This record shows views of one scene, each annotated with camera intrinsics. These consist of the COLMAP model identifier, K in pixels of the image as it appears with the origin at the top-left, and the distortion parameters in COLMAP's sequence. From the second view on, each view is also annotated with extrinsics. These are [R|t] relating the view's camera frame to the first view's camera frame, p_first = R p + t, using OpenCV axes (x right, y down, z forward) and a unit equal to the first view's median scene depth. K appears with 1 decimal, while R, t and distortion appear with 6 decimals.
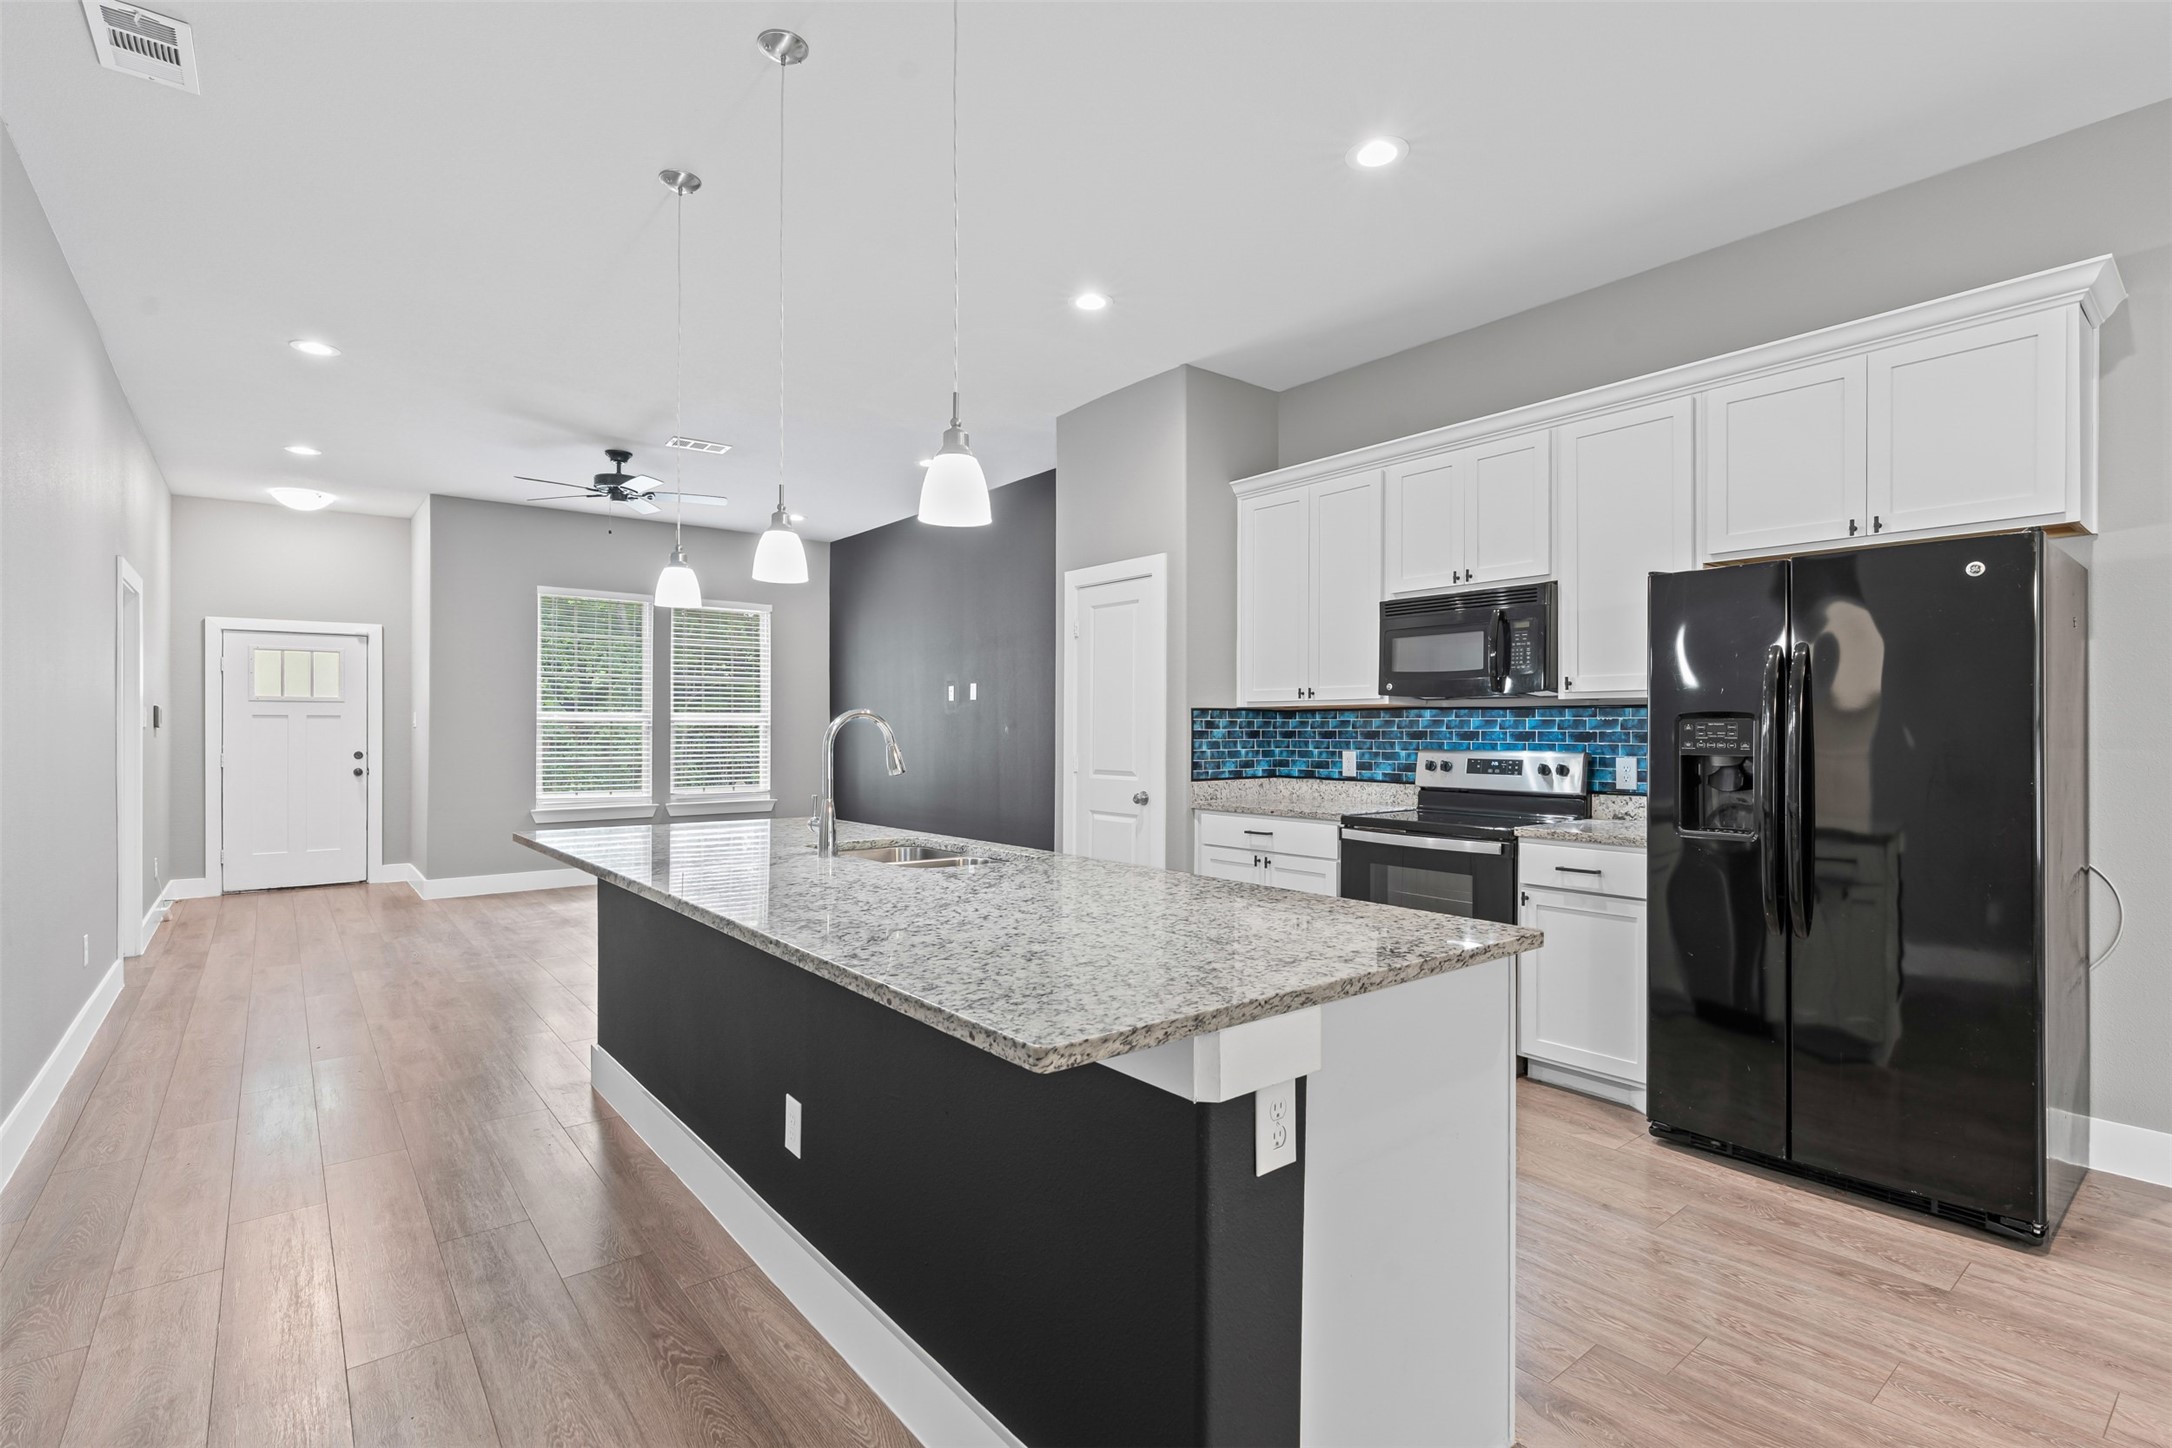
lens RADIAL K [[1005.8, 0, 1086.3], [0, 1005.8, 731.2], [0, 0, 1]] dist [-0.005971, 0.000936]
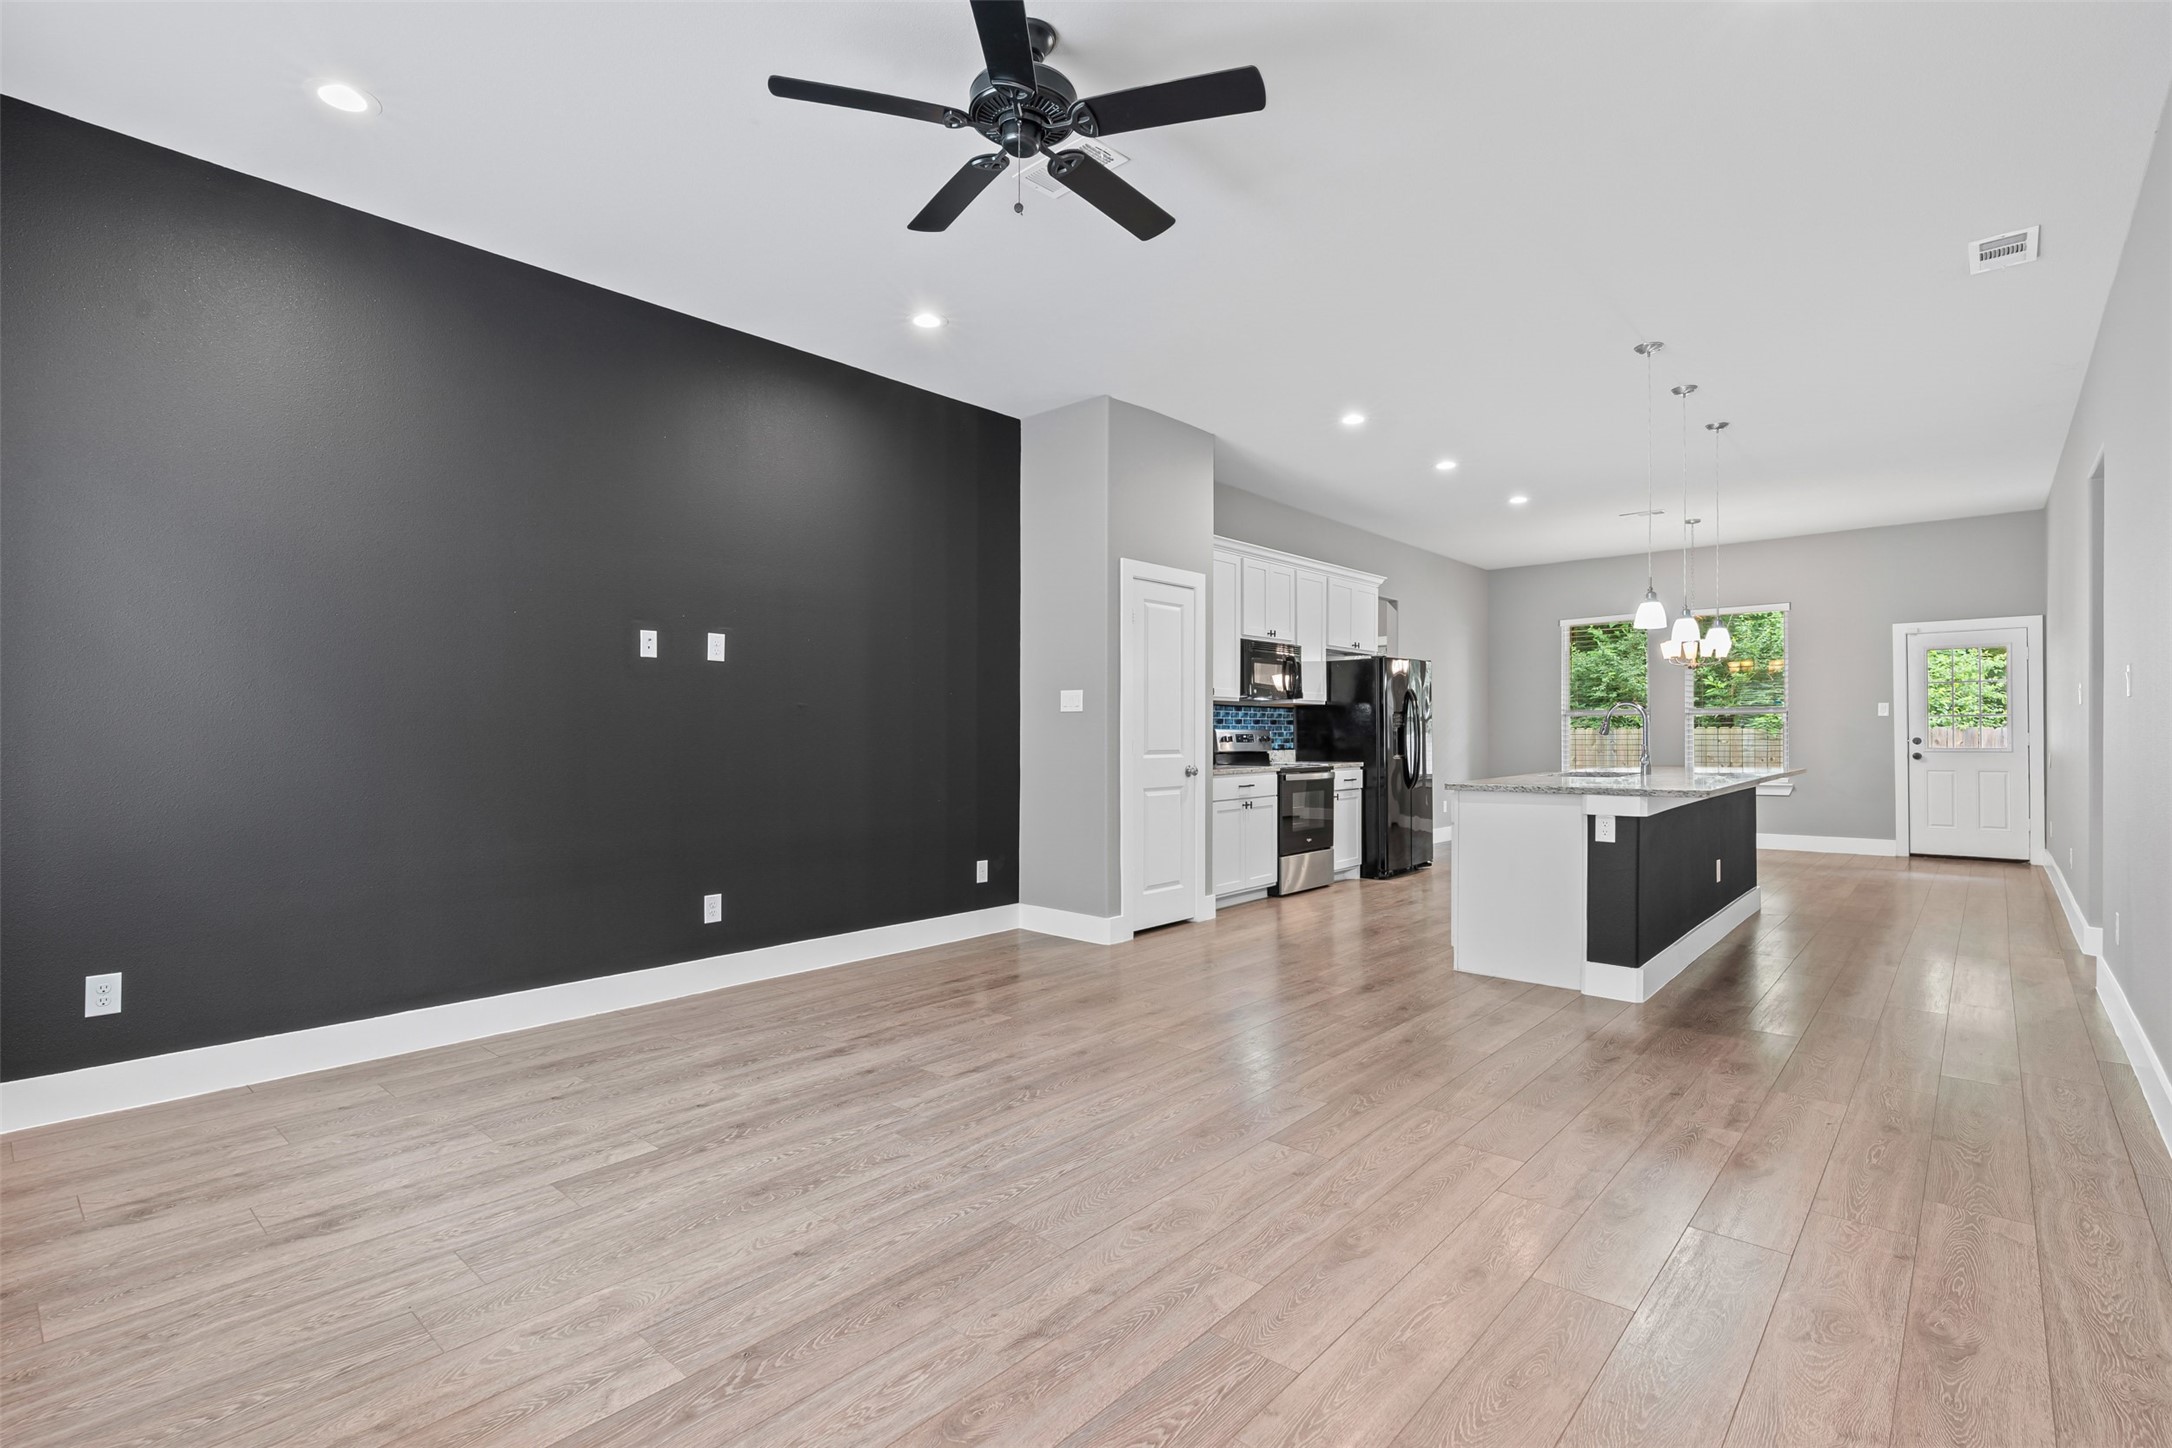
lens RADIAL K [[1005.8, 0, 1092.2], [0, 1005.8, 729.3], [0, 0, 1]] dist [-0.005971, 0.000936]
pose [[-0.158434, 0.002245, 0.987367, -0.753411], [0.002780, 0.999994, -0.001828, 0.012110], [-0.987366, 0.002455, -0.158439, 0.881251]]
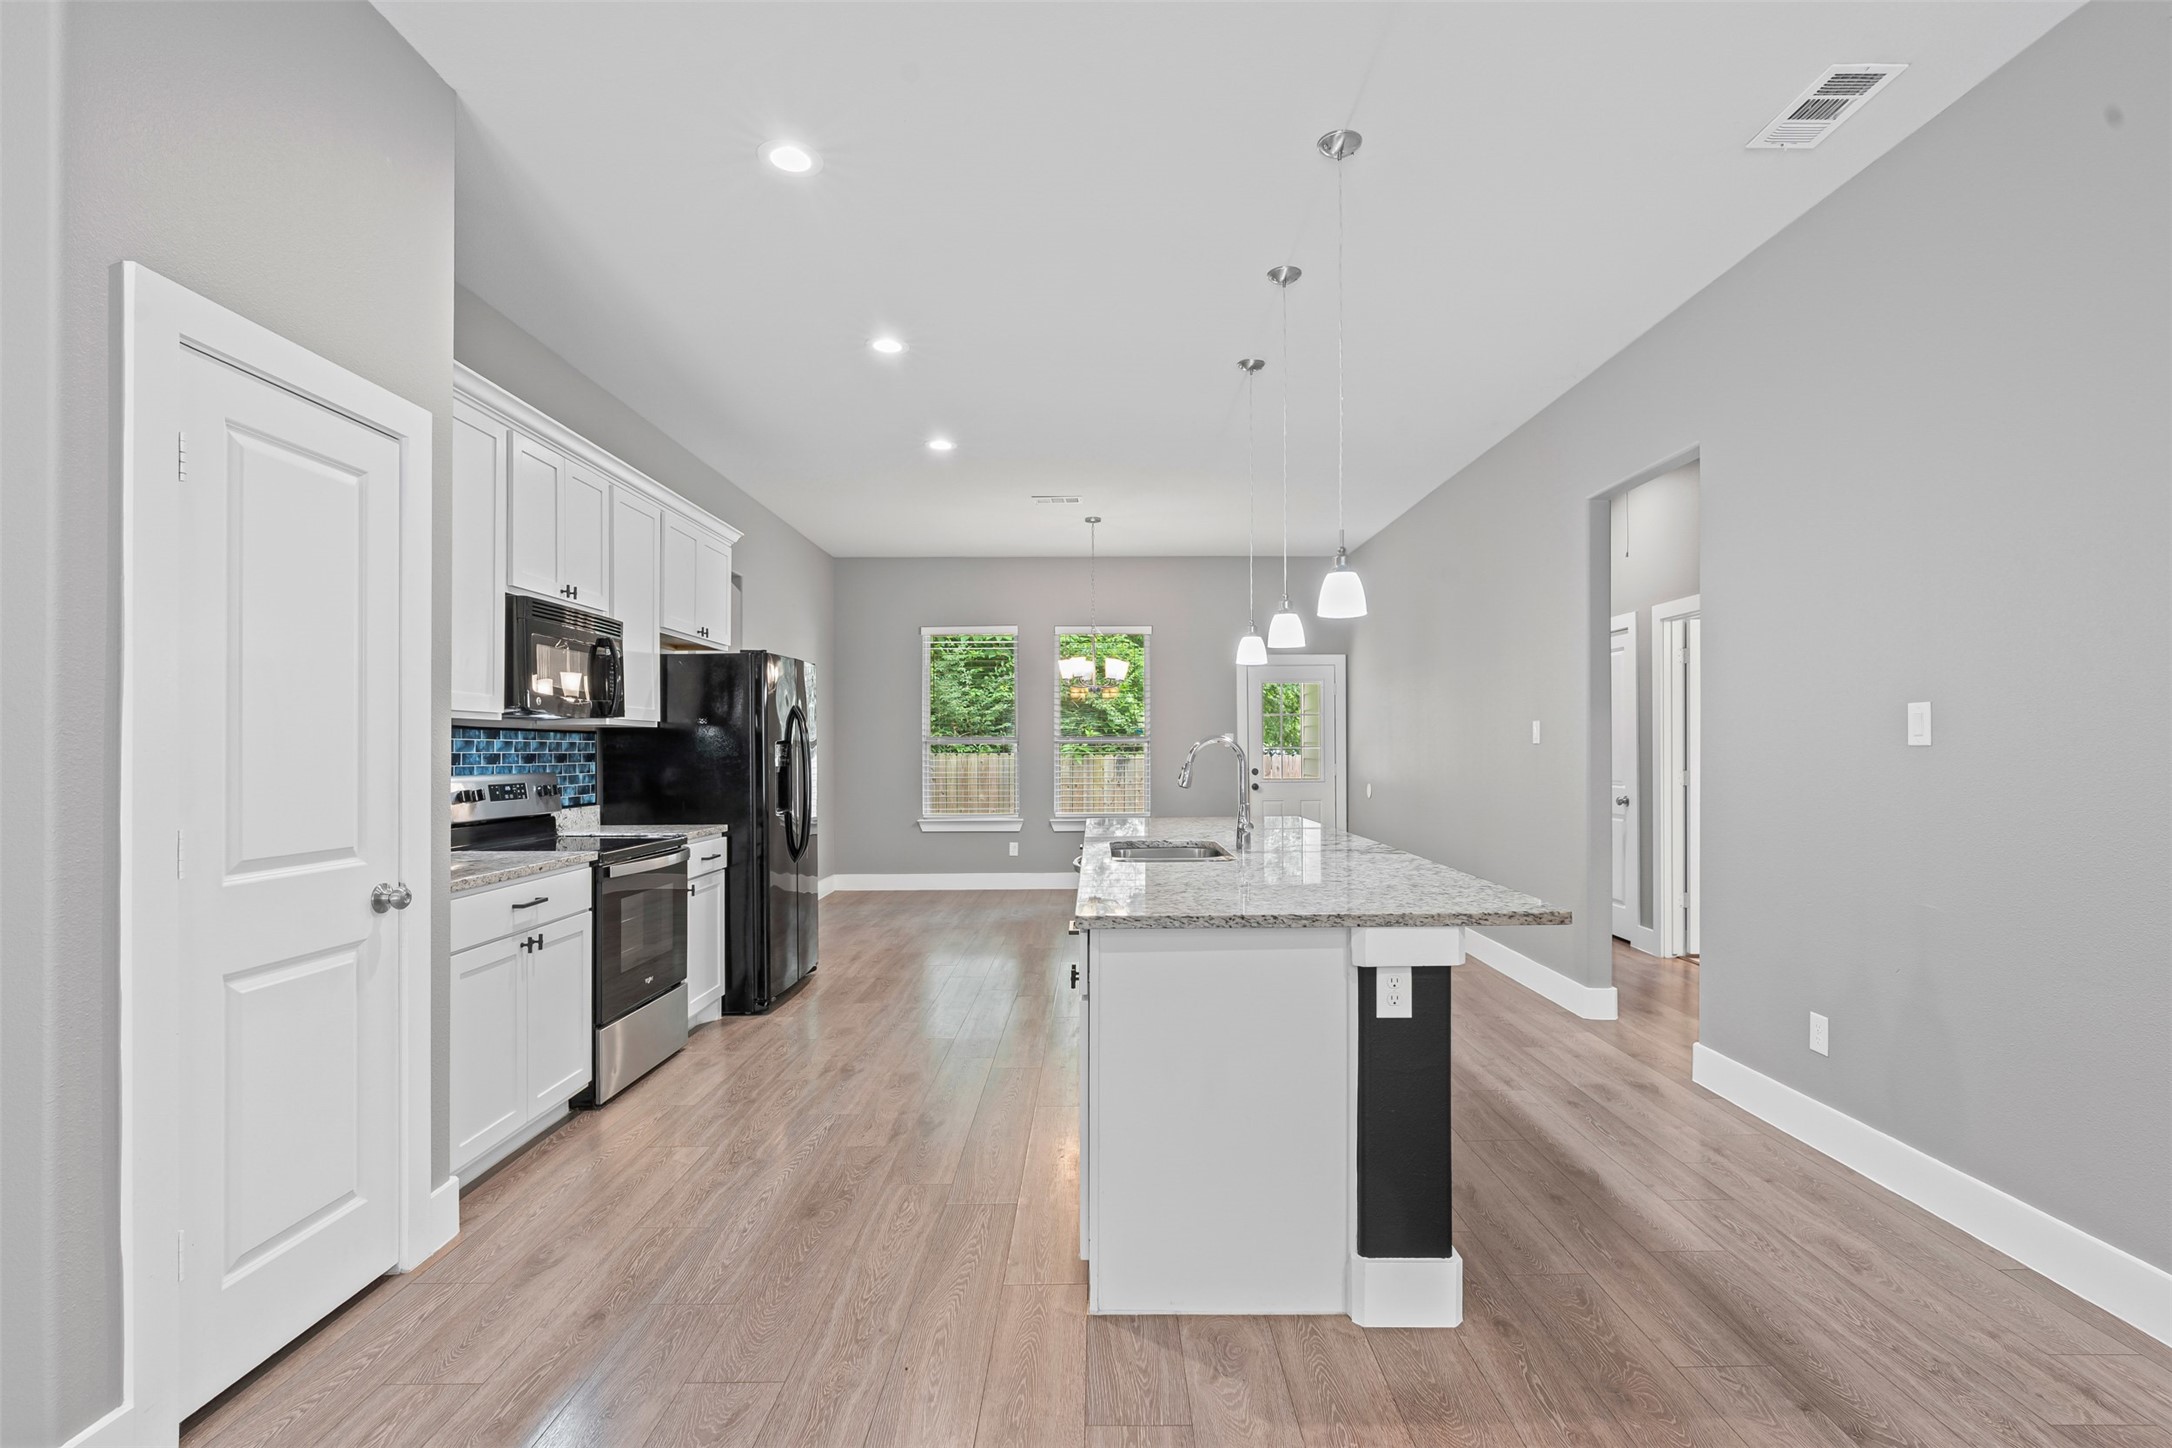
lens RADIAL K [[1005.8, 0, 1099.5], [0, 1005.8, 747.1], [0, 0, 1]] dist [-0.005971, 0.000936]
pose [[-0.777795, 0.000670, 0.628518, -0.339888], [0.000484, 1.000000, -0.000466, -0.003060], [-0.628518, -0.000058, -0.777795, 0.780102]]
